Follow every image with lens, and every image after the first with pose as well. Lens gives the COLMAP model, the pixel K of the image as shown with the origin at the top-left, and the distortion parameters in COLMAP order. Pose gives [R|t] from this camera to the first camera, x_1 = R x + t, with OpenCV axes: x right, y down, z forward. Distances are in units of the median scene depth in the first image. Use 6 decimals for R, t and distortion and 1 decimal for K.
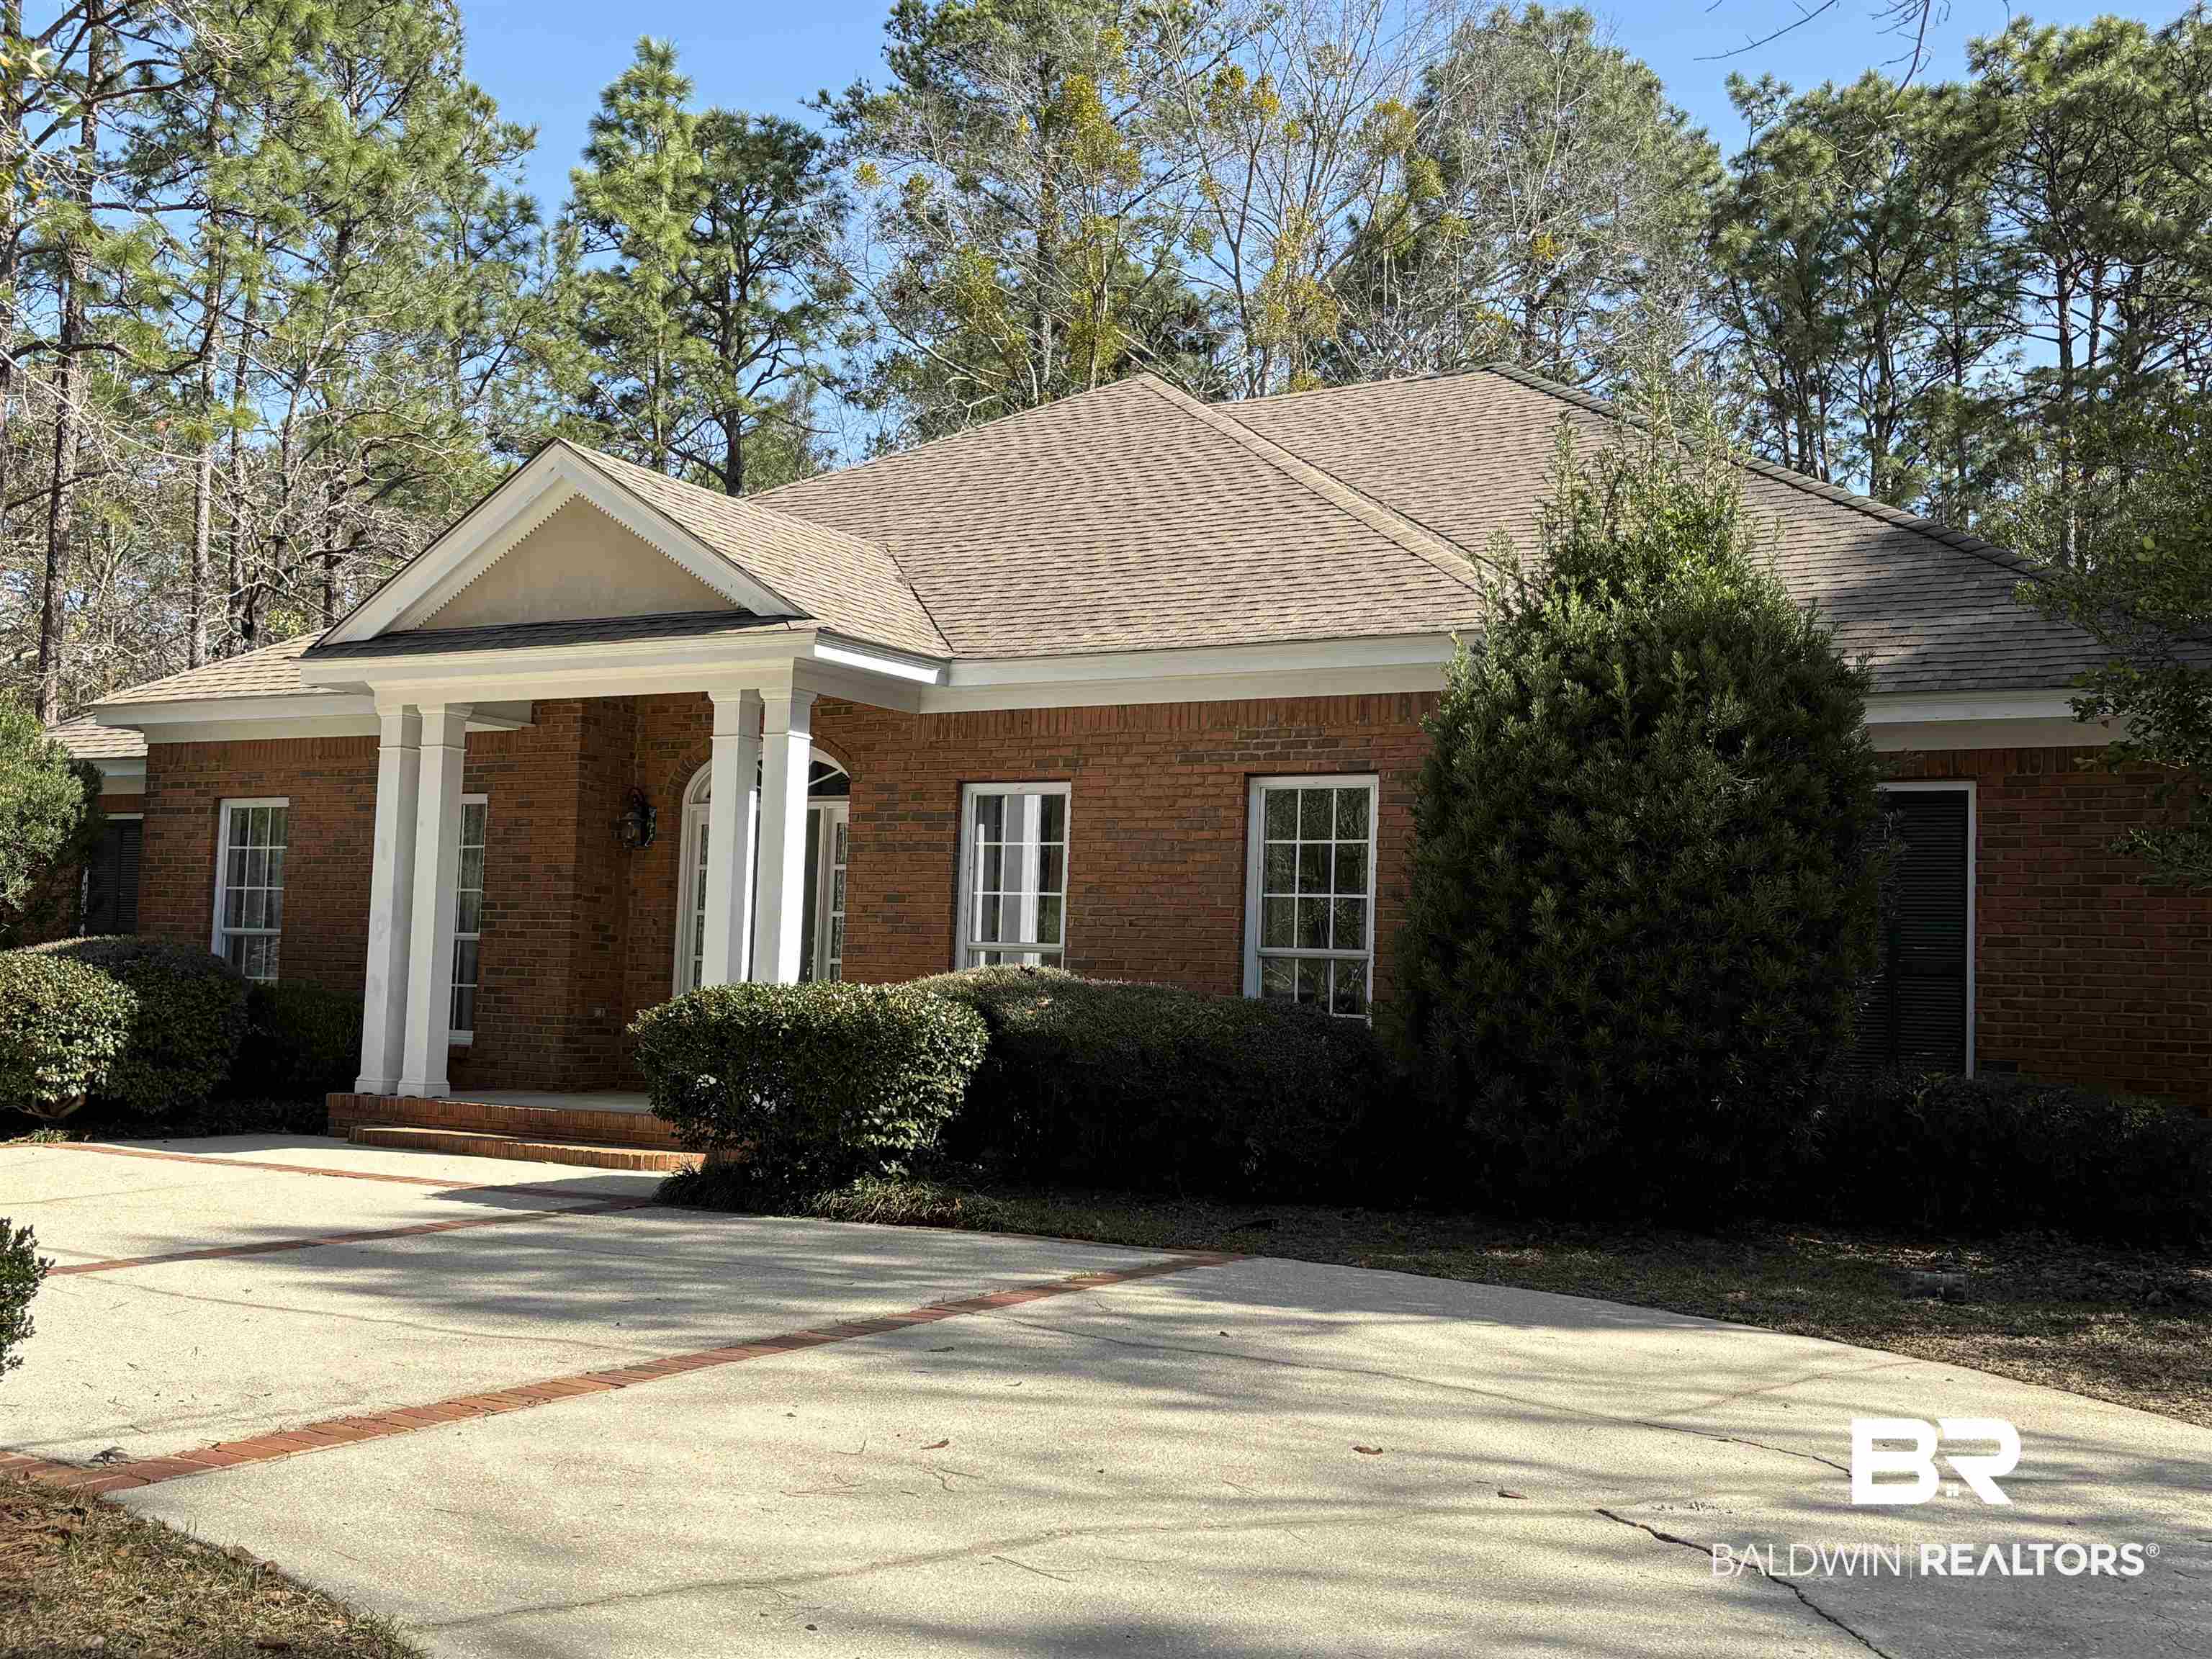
lens RADIAL K [[2060.8, 0, 1106.0], [0, 2060.8, 829.5], [0, 0, 1]] dist [0.041796, -0.021415]
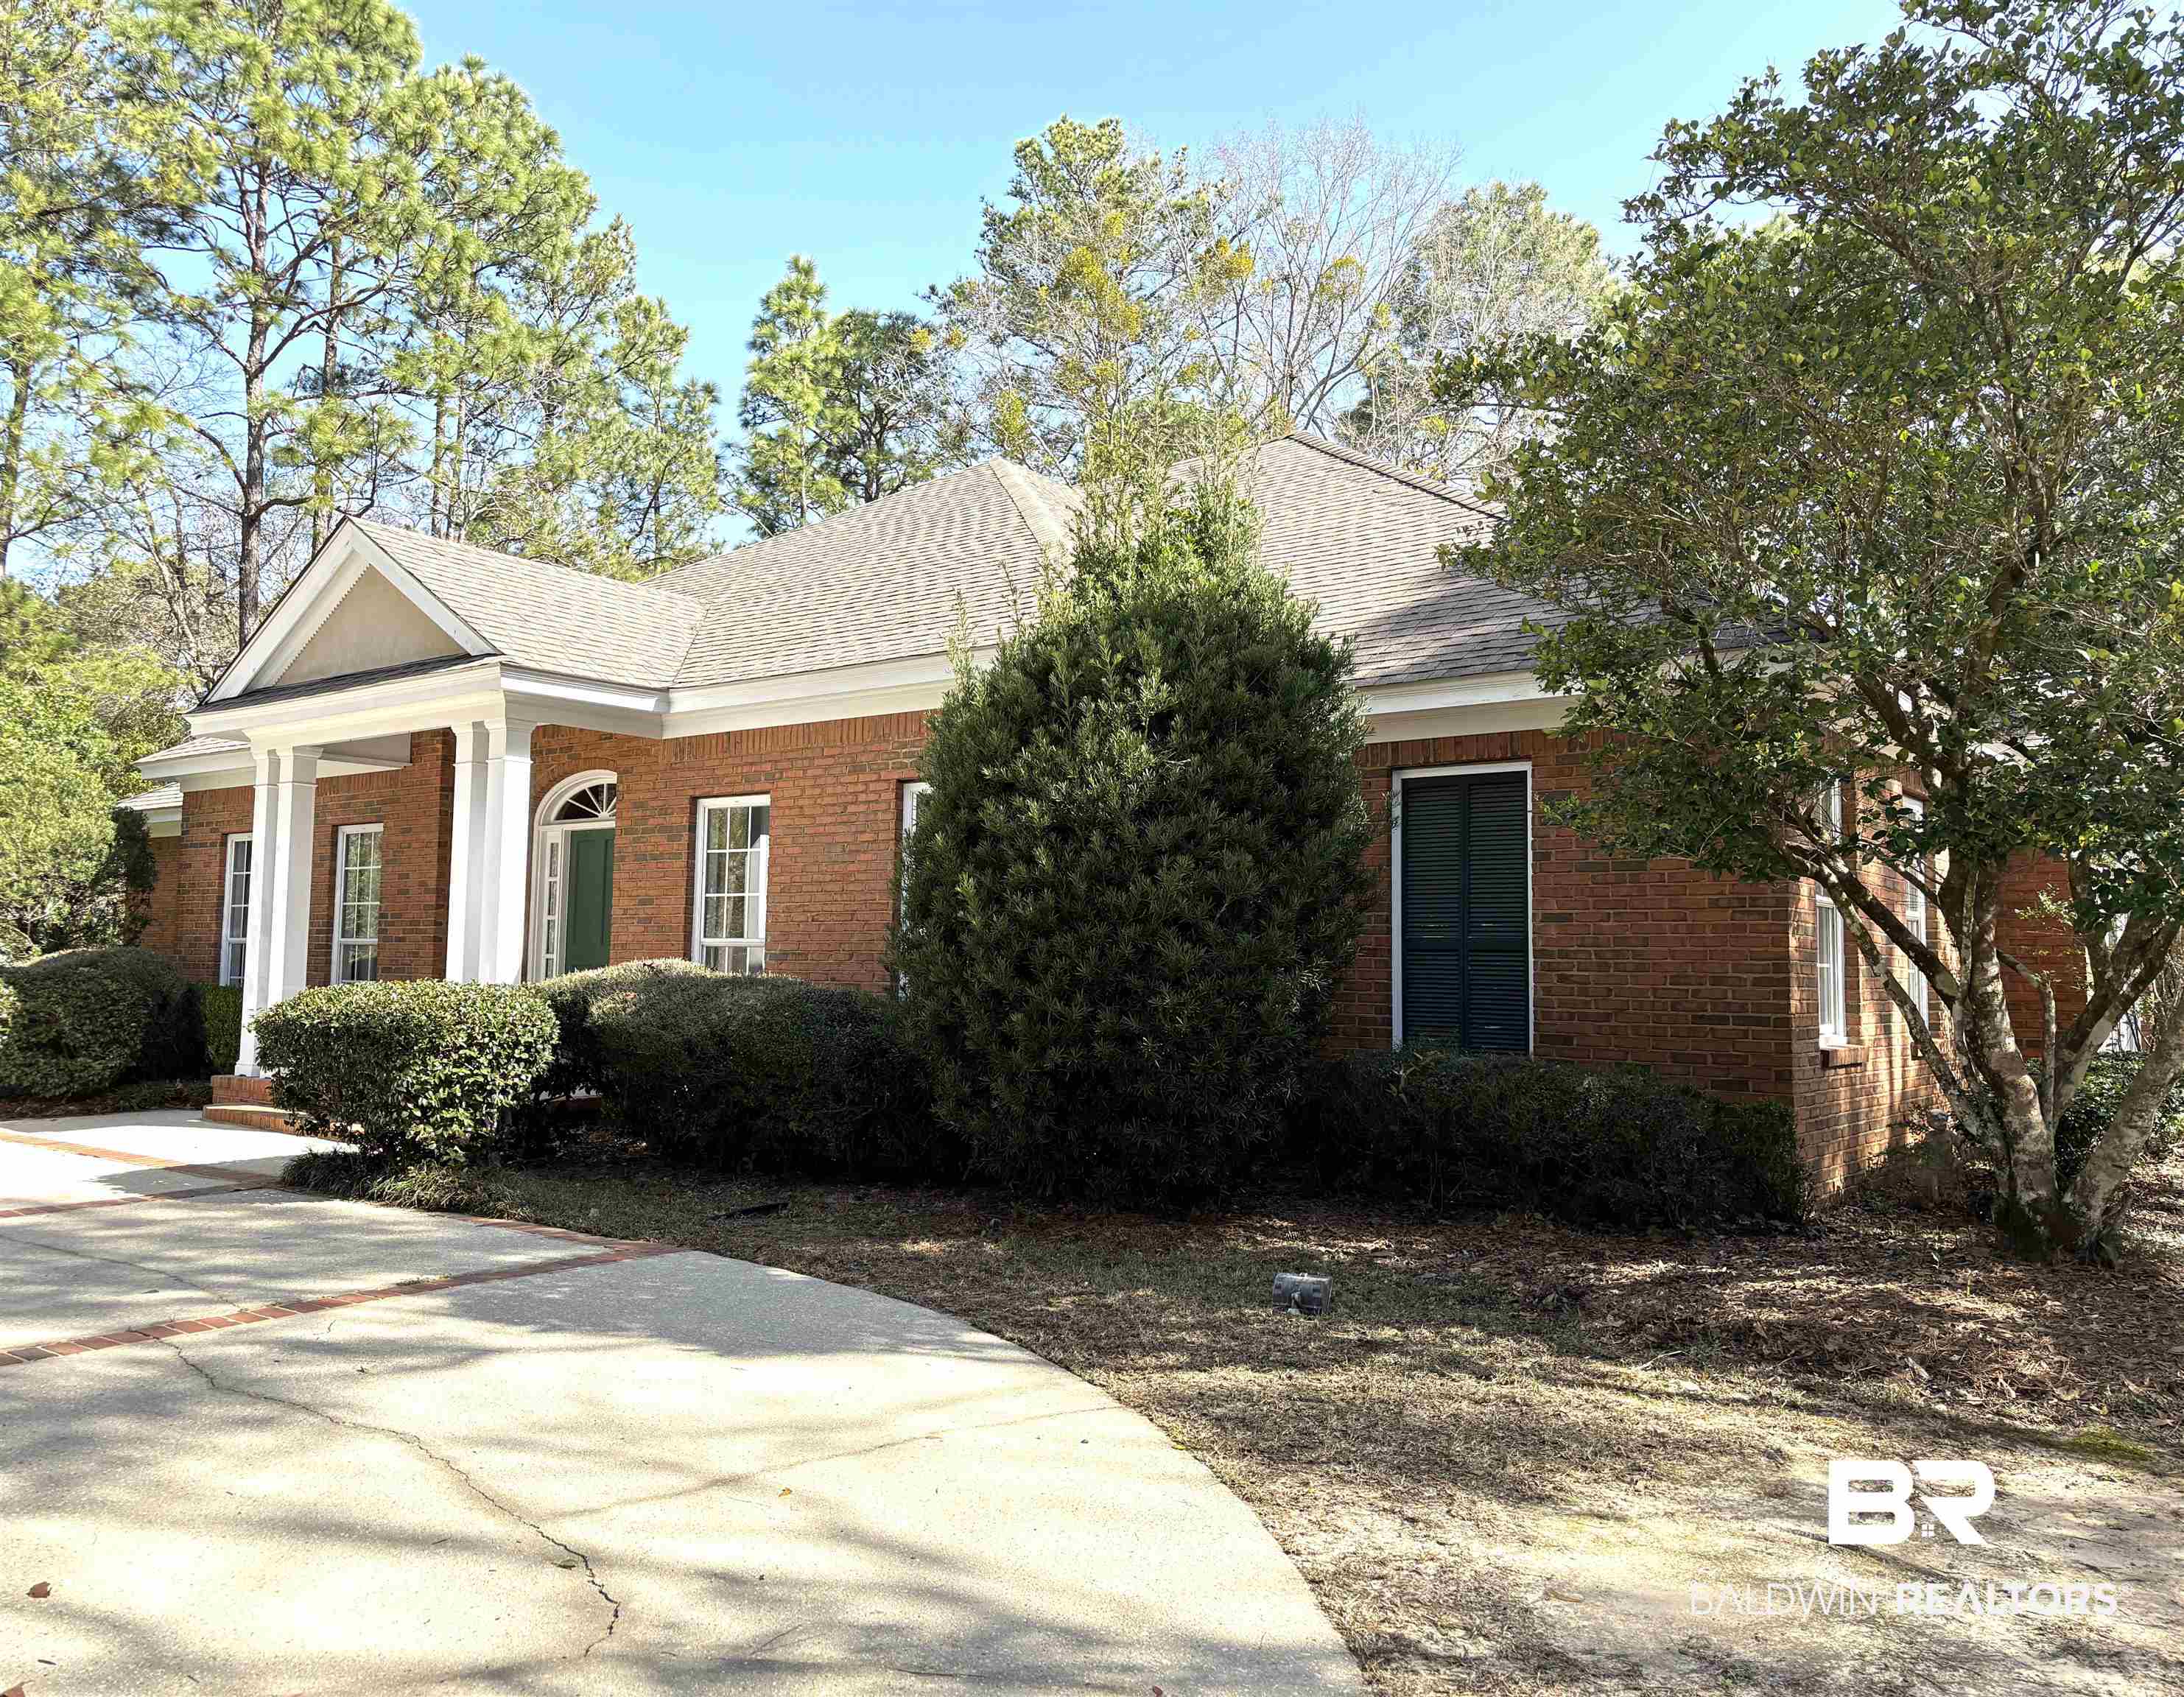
lens RADIAL K [[1506.4, 0, 1092.0], [0, 1506.4, 848.5], [0, 0, 1]] dist [0.110182, -0.205311]
pose [[0.992911, -0.028088, -0.115492, 0.250851], [0.028065, 0.999604, -0.001826, 0.013092], [0.115497, -0.001428, 0.993307, 0.198743]]
